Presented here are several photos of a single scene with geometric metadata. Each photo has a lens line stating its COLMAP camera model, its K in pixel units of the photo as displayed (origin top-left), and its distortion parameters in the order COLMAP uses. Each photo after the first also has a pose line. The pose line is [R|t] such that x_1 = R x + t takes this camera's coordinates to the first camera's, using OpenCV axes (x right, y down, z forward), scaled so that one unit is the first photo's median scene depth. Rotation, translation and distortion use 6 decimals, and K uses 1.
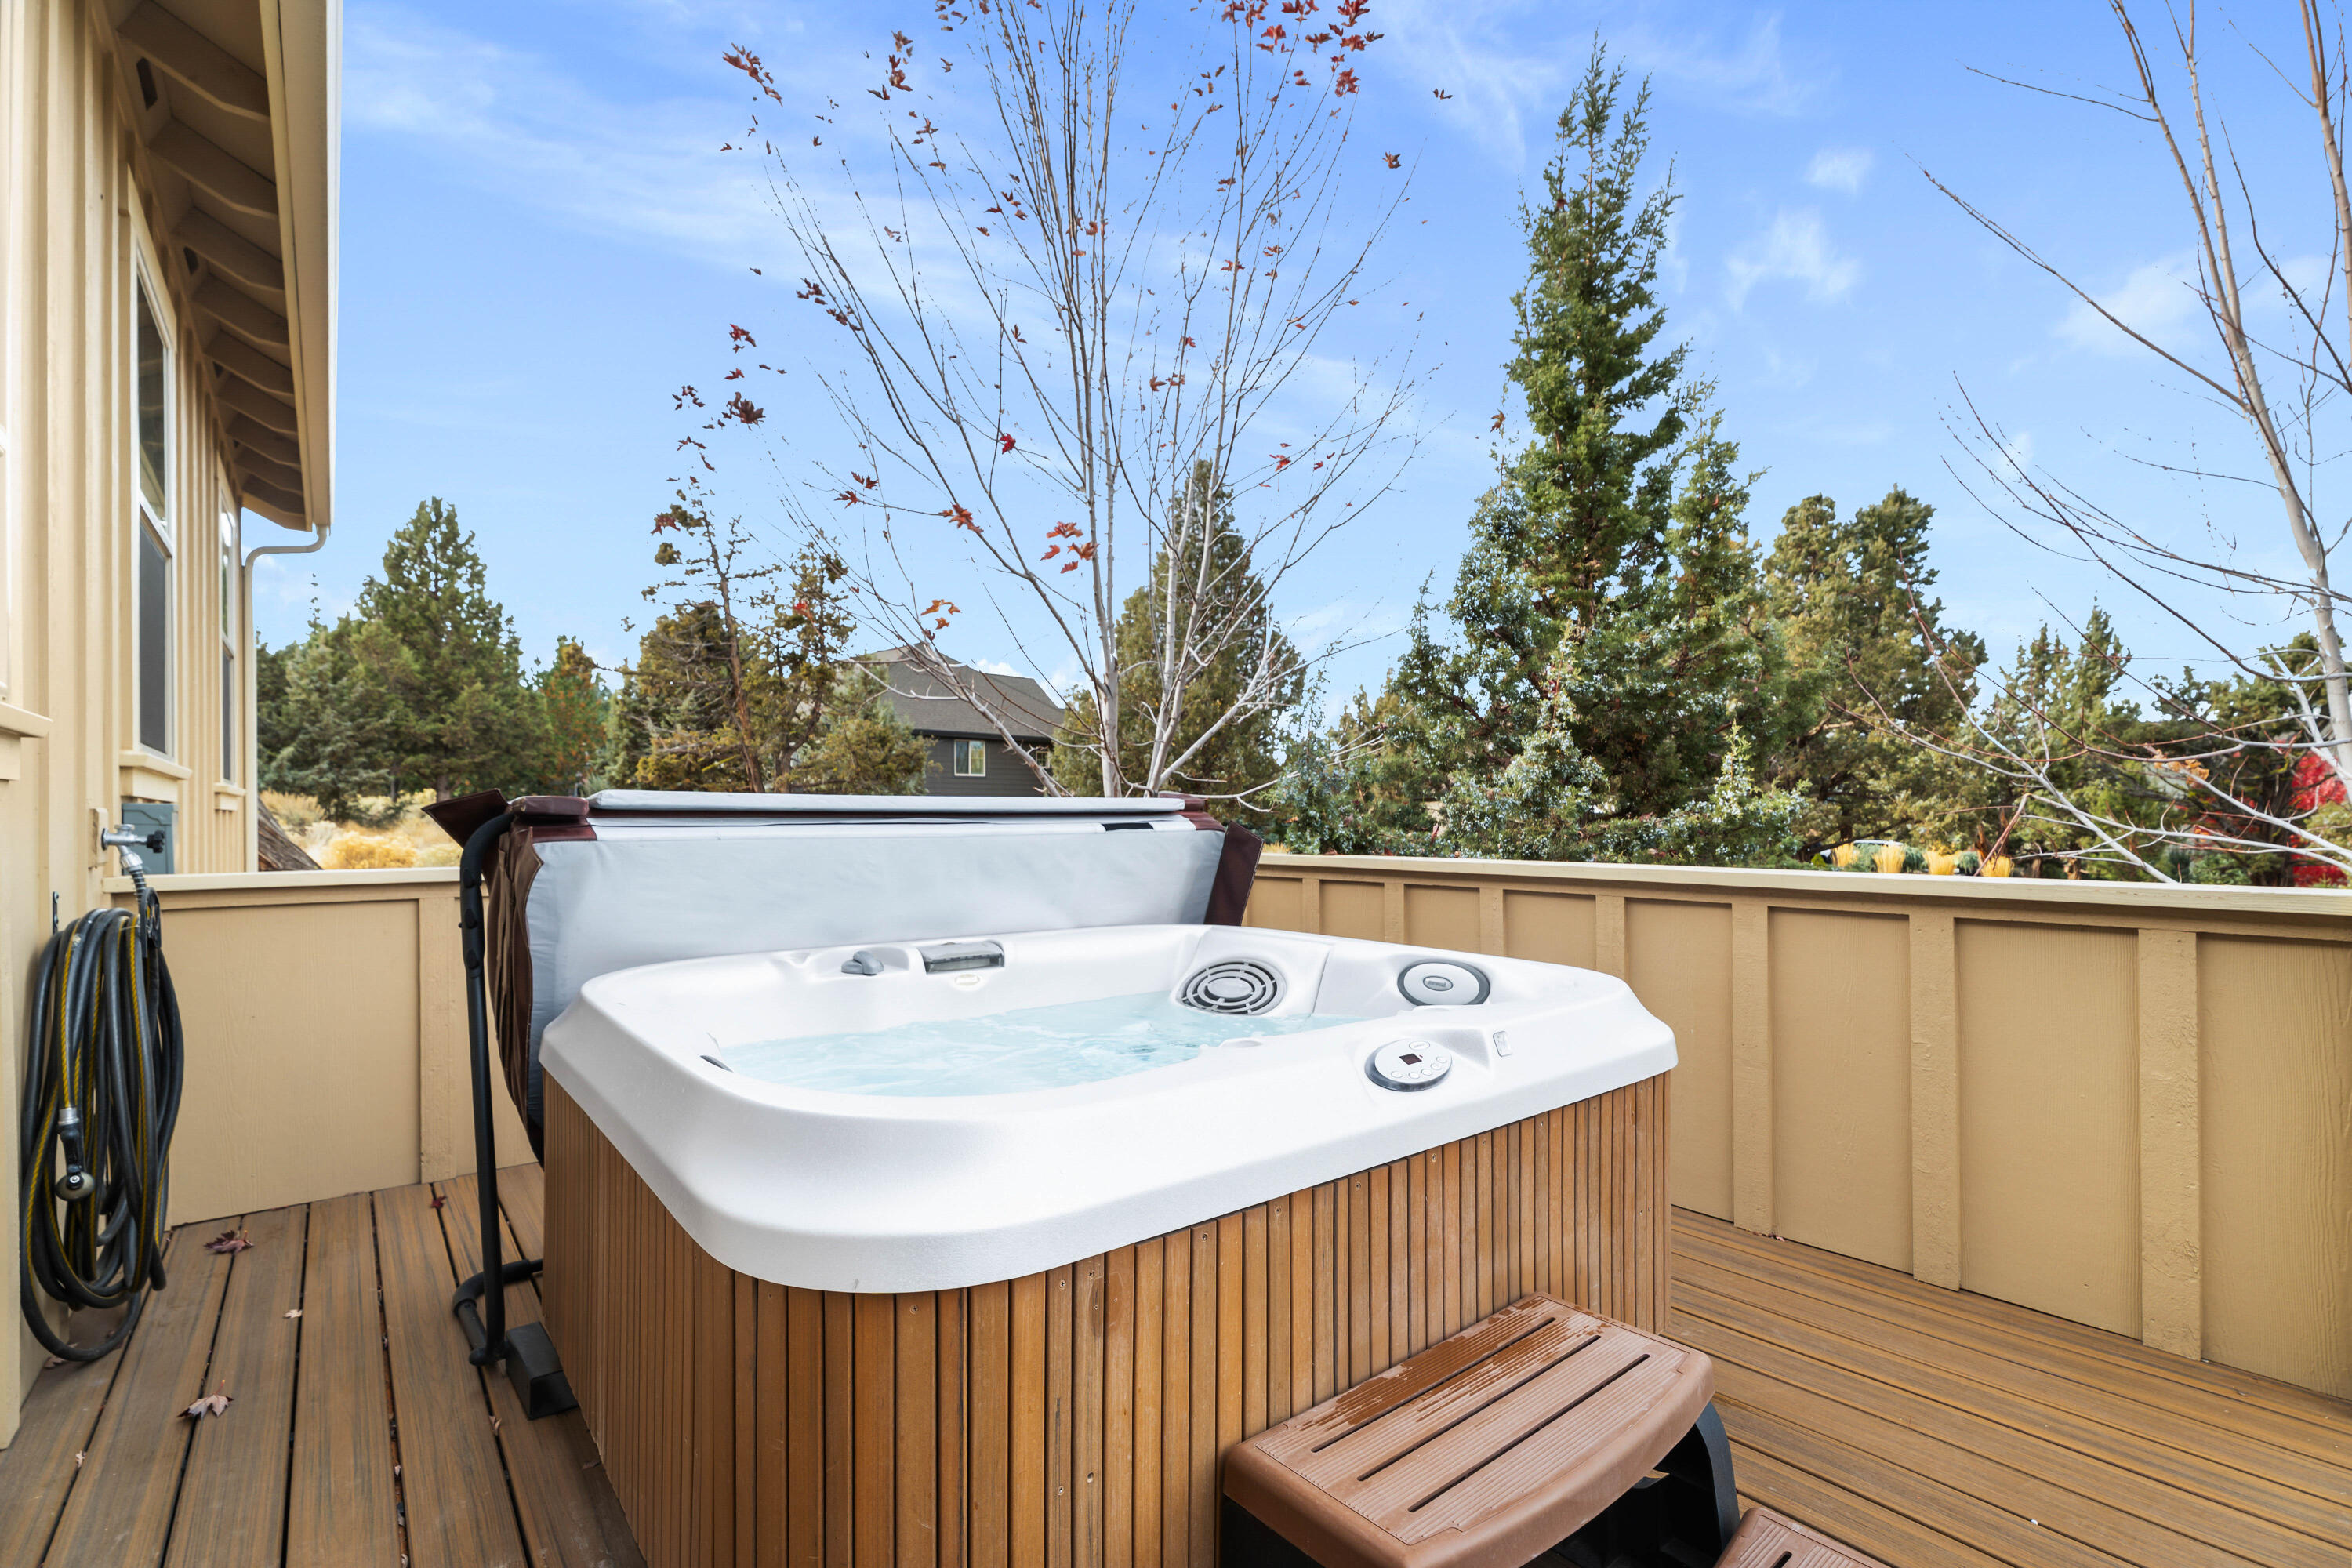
lens RADIAL K [[1053.8, 0, 1176.8], [0, 1053.8, 805.2], [0, 0, 1]] dist [-0.002805, -0.000459]
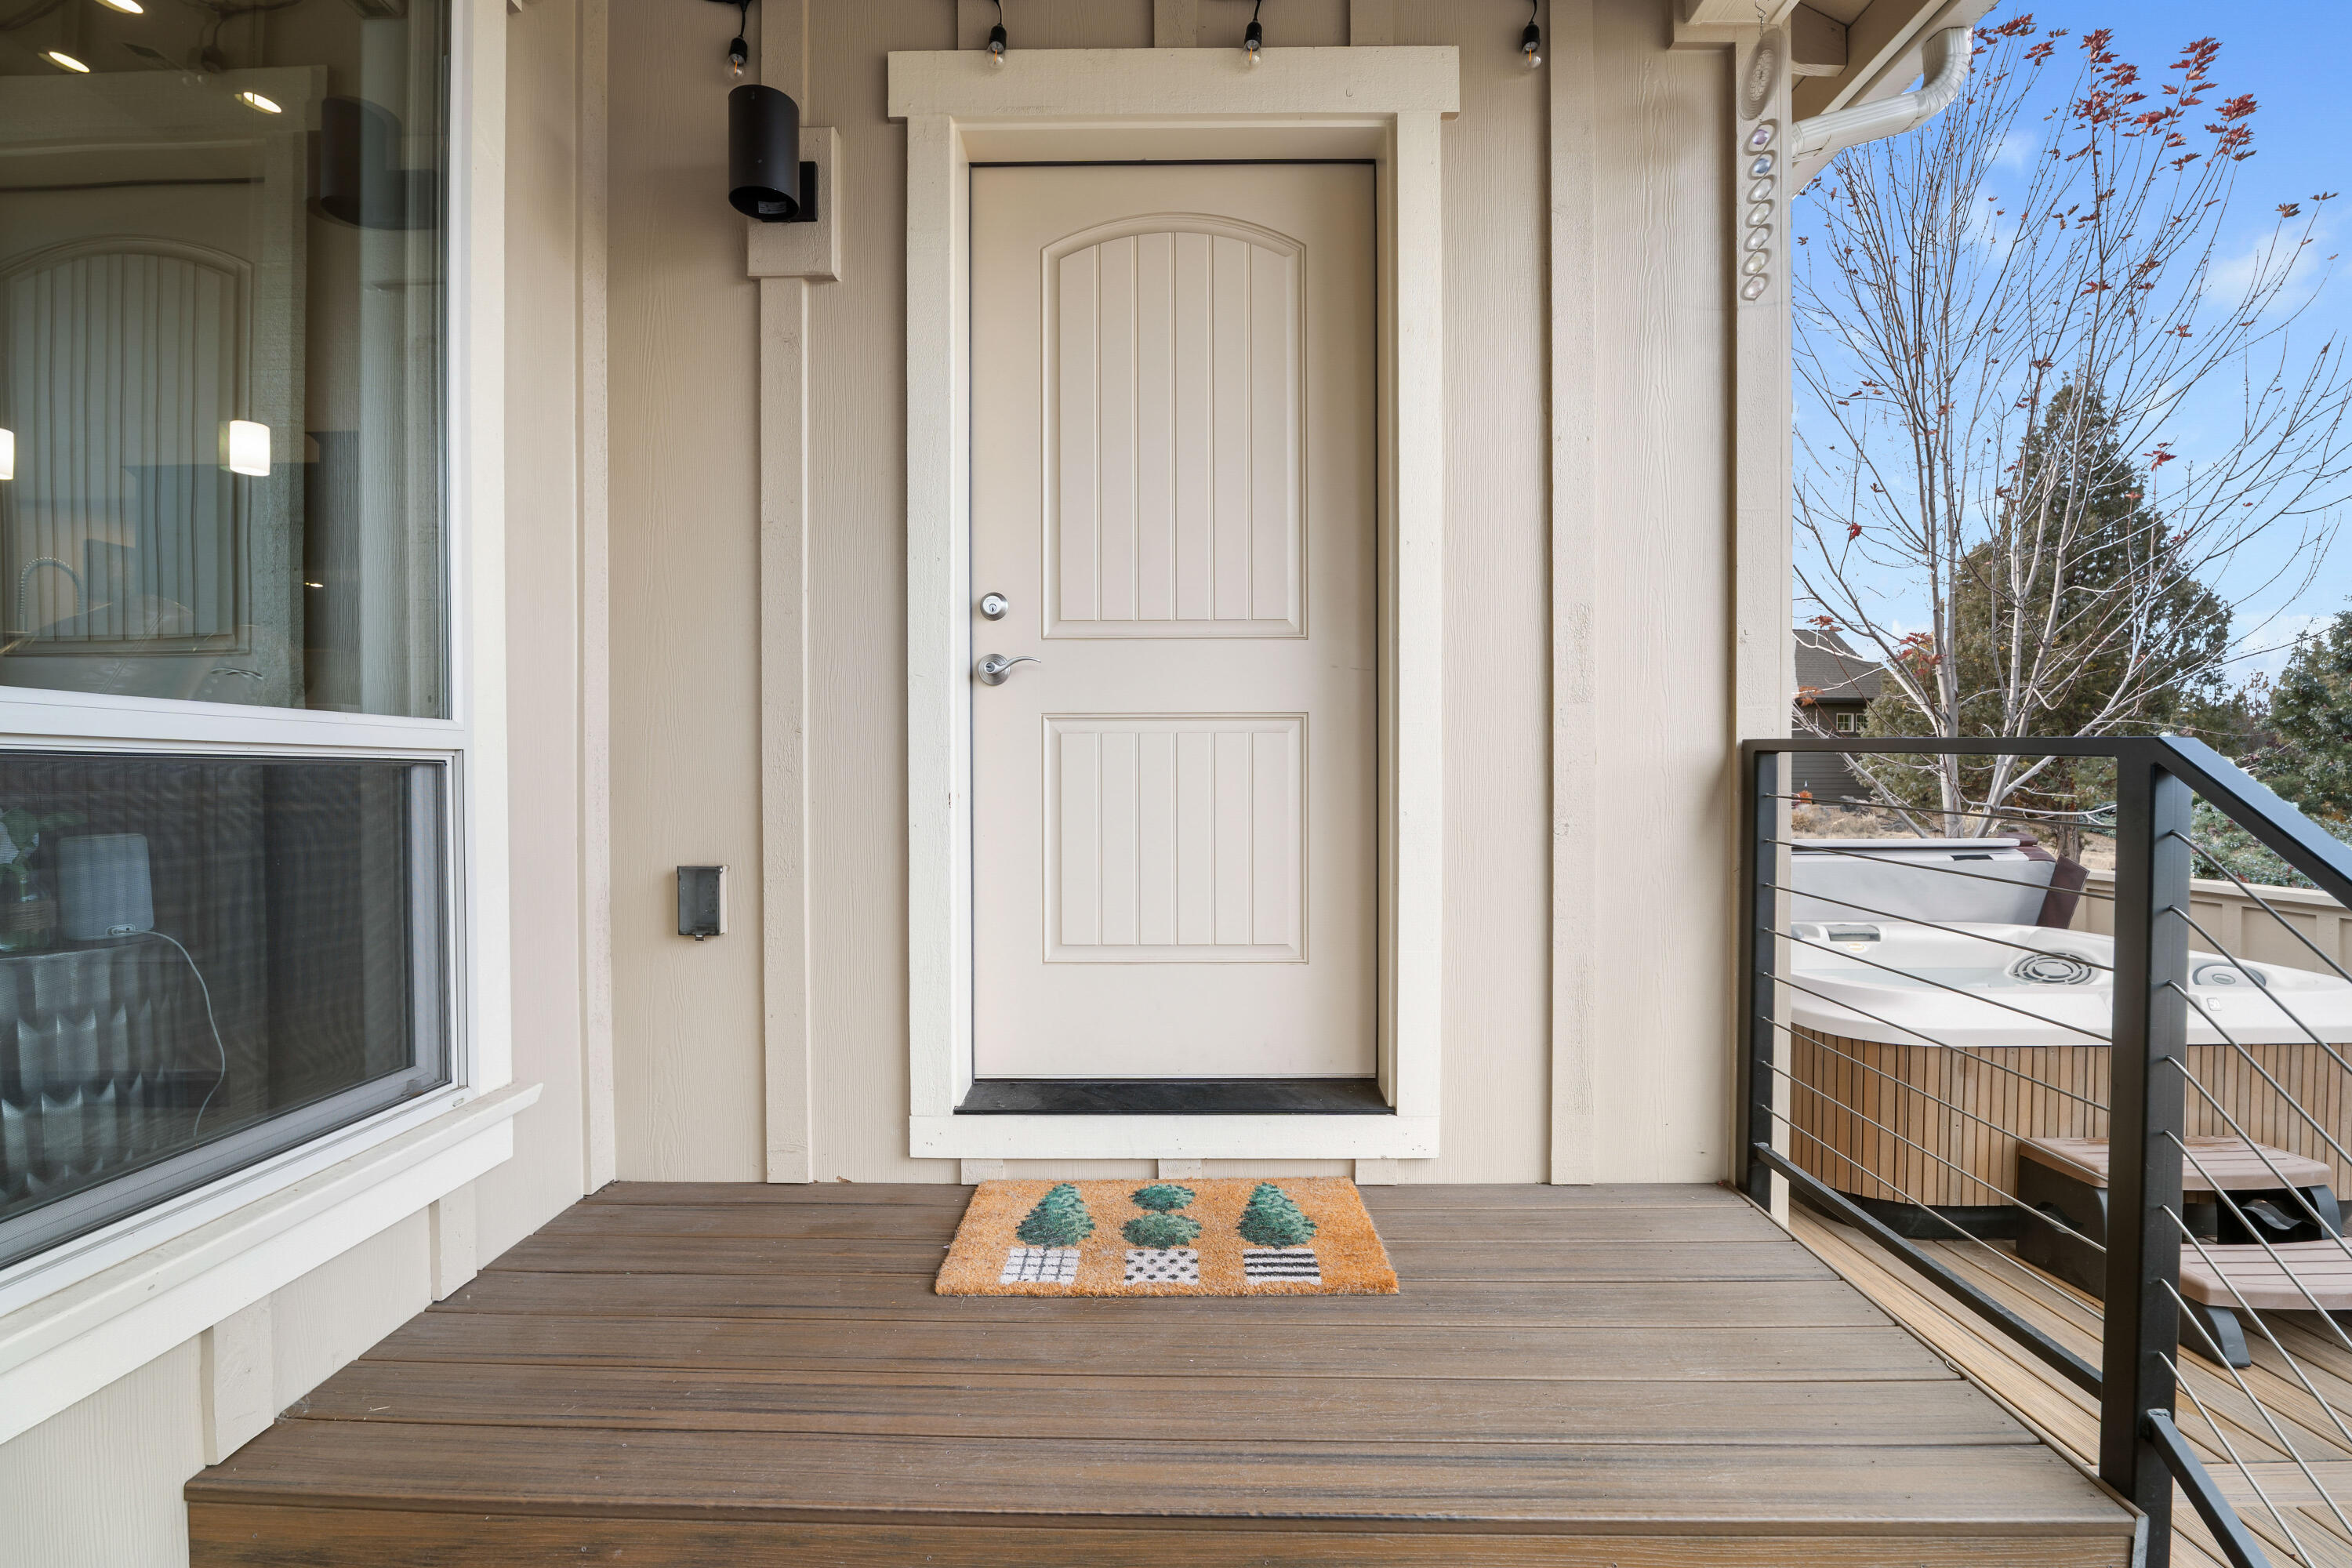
lens RADIAL K [[1053.8, 0, 1210.6], [0, 1053.8, 796.6], [0, 0, 1]] dist [-0.002805, -0.000459]
pose [[0.787159, 0.011553, -0.616642, 0.013922], [0.006817, 0.999600, 0.027430, -0.065977], [0.616713, -0.025795, 0.786766, -0.492469]]
